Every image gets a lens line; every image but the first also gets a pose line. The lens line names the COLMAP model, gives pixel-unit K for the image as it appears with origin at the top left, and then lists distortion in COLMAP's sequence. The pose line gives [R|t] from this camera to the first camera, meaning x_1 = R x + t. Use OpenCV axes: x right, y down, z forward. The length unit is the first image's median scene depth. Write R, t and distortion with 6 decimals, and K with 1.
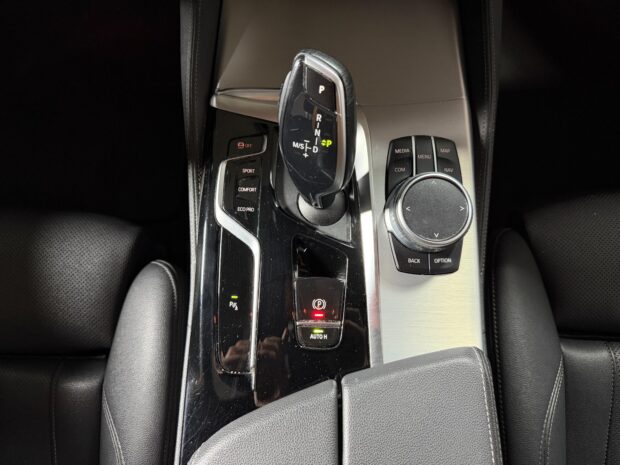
lens RADIAL K [[440.9, 0, 310.0], [0, 440.9, 232.5], [0, 0, 1]] dist [0.069498, -0.079582]
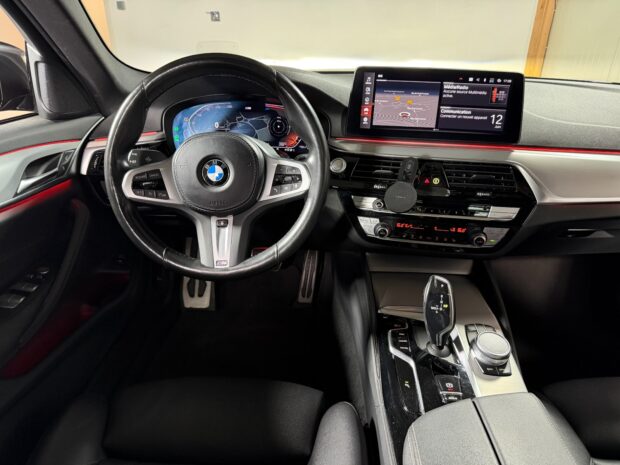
lens RADIAL K [[432.1, 0, 315.1], [0, 432.1, 232.5], [0, 0, 1]] dist [0.095978, -0.165692]
pose [[0.999529, 0.029510, 0.008480, -0.626354], [-0.014445, 0.695635, -0.718250, 1.109827], [-0.027095, 0.717789, 0.695733, -0.891409]]
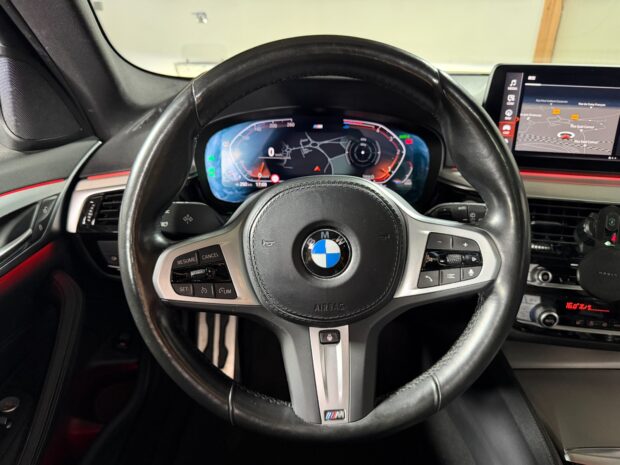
lens RADIAL K [[436.5, 0, 310.0], [0, 436.5, 232.5], [0, 0, 1]] dist [0.071371, -0.134648]
pose [[0.998849, 0.012316, 0.046362, -1.184750], [0.025295, 0.685959, -0.727201, 0.225923], [-0.040758, 0.727536, 0.684857, -0.460916]]
